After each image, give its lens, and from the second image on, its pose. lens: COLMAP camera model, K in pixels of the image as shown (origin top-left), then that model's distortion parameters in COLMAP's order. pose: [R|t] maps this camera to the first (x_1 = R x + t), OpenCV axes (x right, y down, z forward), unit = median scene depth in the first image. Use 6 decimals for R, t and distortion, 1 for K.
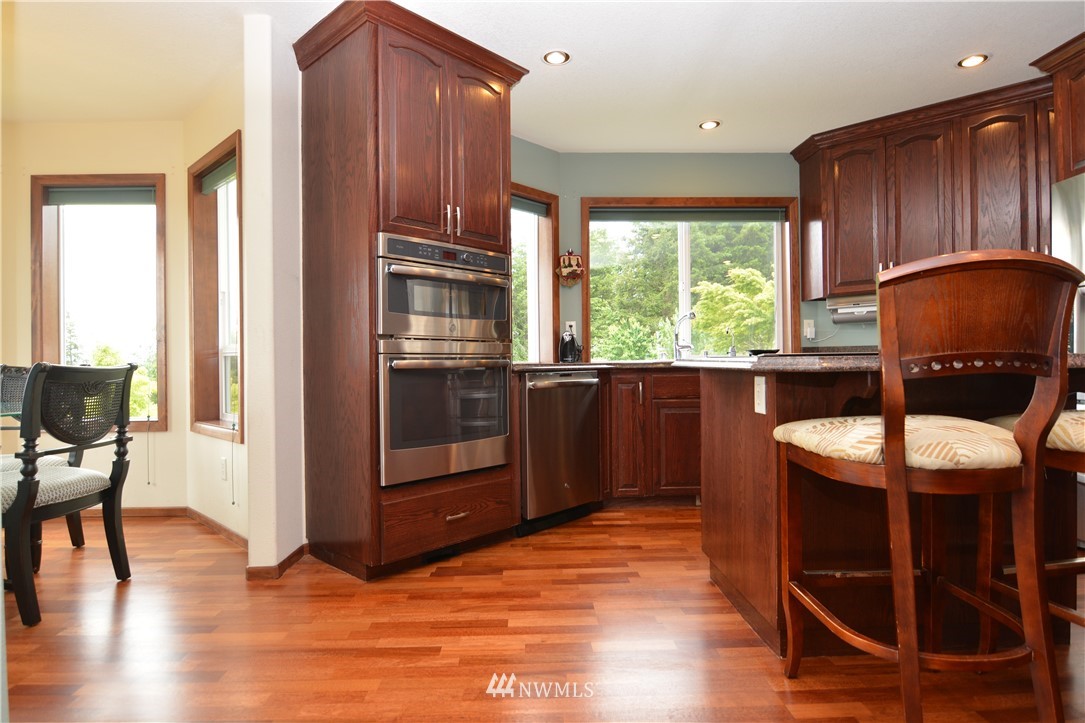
lens RADIAL K [[583.2, 0, 542.5], [0, 583.2, 361.5], [0, 0, 1]] dist [-0.004392, -0.012202]
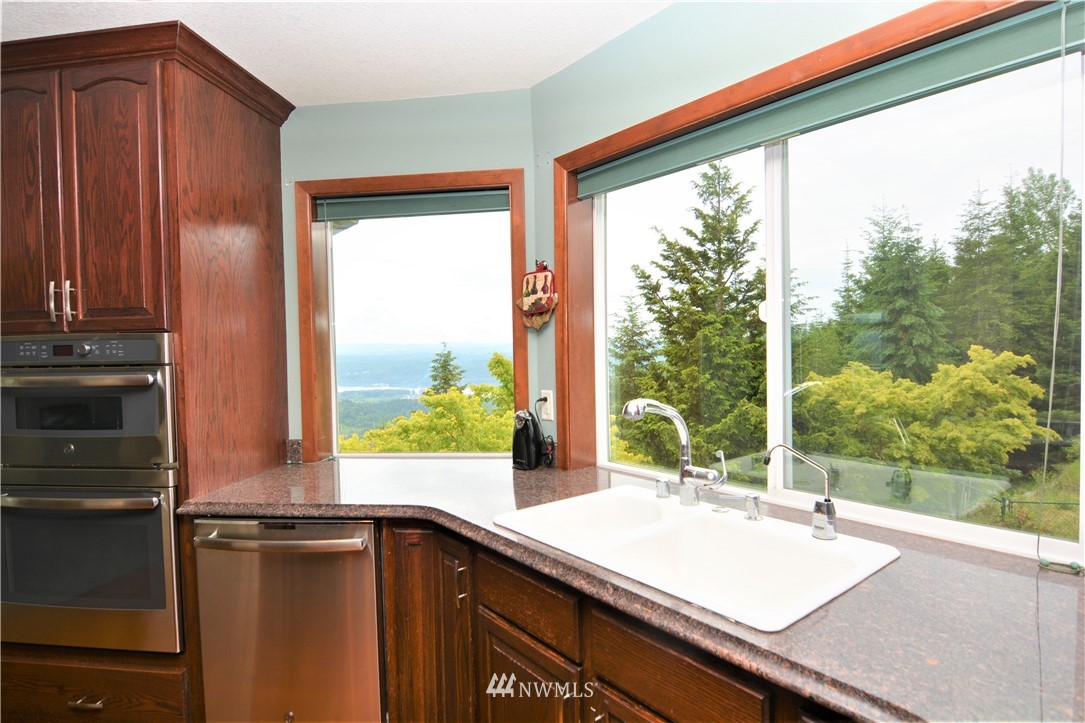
lens RADIAL K [[583.2, 0, 542.5], [0, 583.2, 361.5], [0, 0, 1]] dist [-0.004392, -0.012202]
pose [[0.593605, 0.019766, -0.804514, 0.797527], [0.017420, 0.999149, 0.037401, -0.190401], [0.804568, -0.036216, 0.592755, 1.088042]]
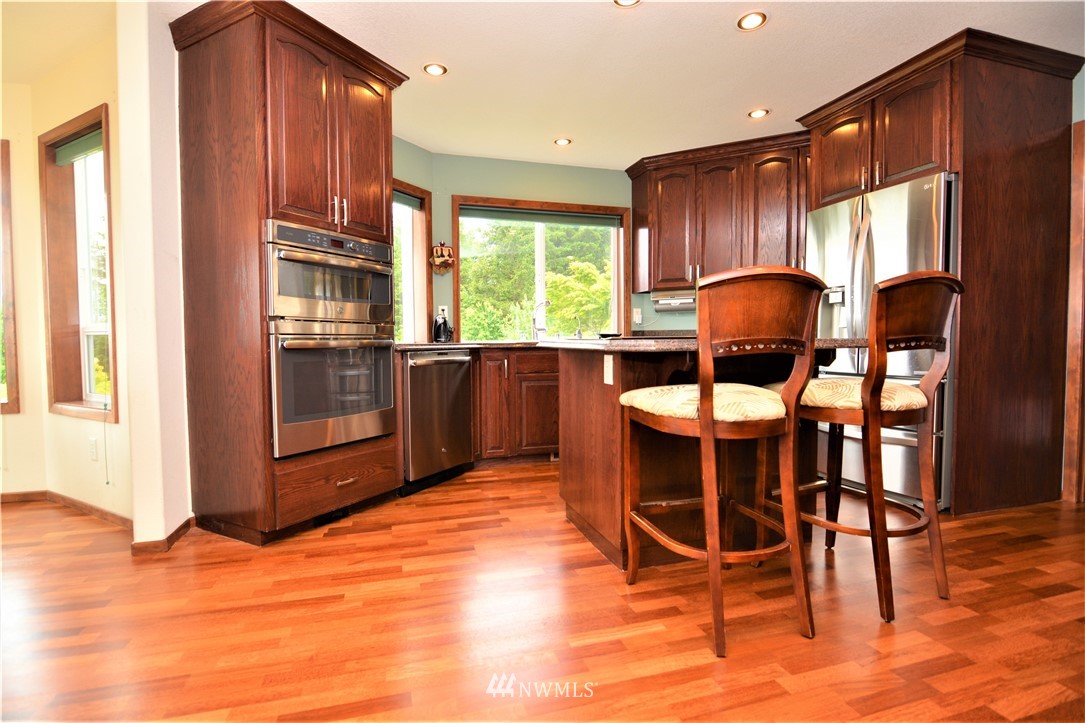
lens RADIAL K [[522.7, 0, 542.5], [0, 522.7, 361.5], [0, 0, 1]] dist [-0.002669, -0.016226]
pose [[0.965987, -0.005835, 0.258526, -0.044353], [-0.004525, 0.999211, 0.039463, -0.003232], [-0.258552, -0.039290, 0.965198, -0.045469]]
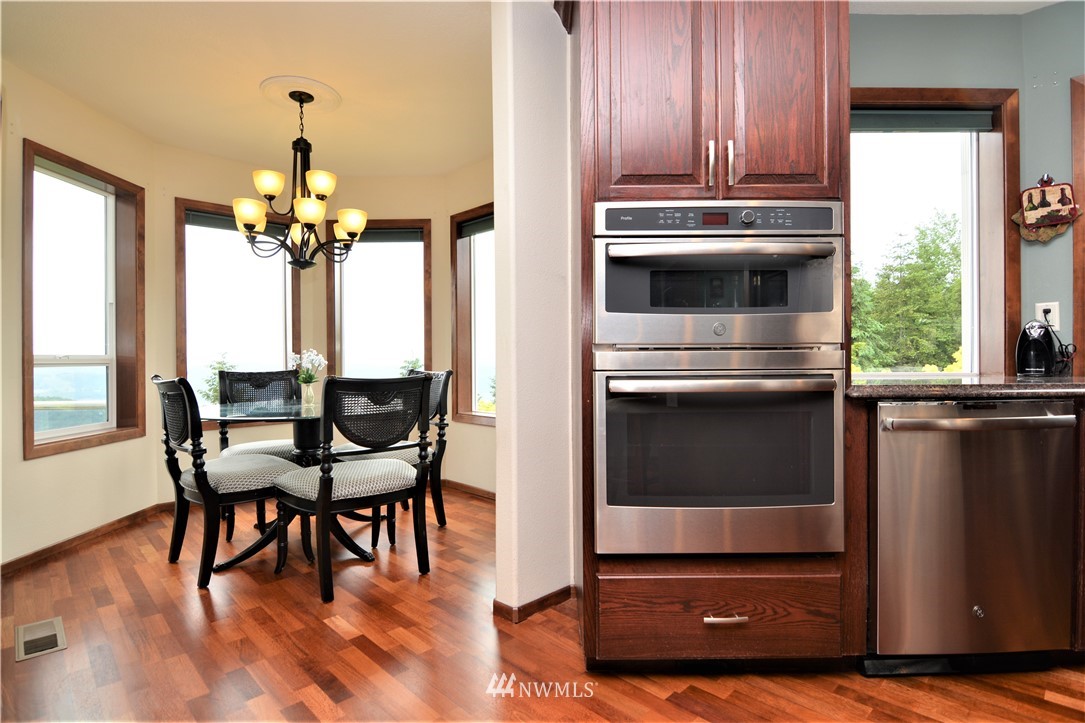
lens RADIAL K [[548.4, 0, 542.5], [0, 548.4, 361.5], [0, 0, 1]] dist [-0.000774, -0.012131]
pose [[0.680047, 0.009826, -0.733103, 0.166191], [0.001204, 0.999894, 0.014519, -0.032157], [0.733168, -0.010756, 0.679963, 0.454600]]
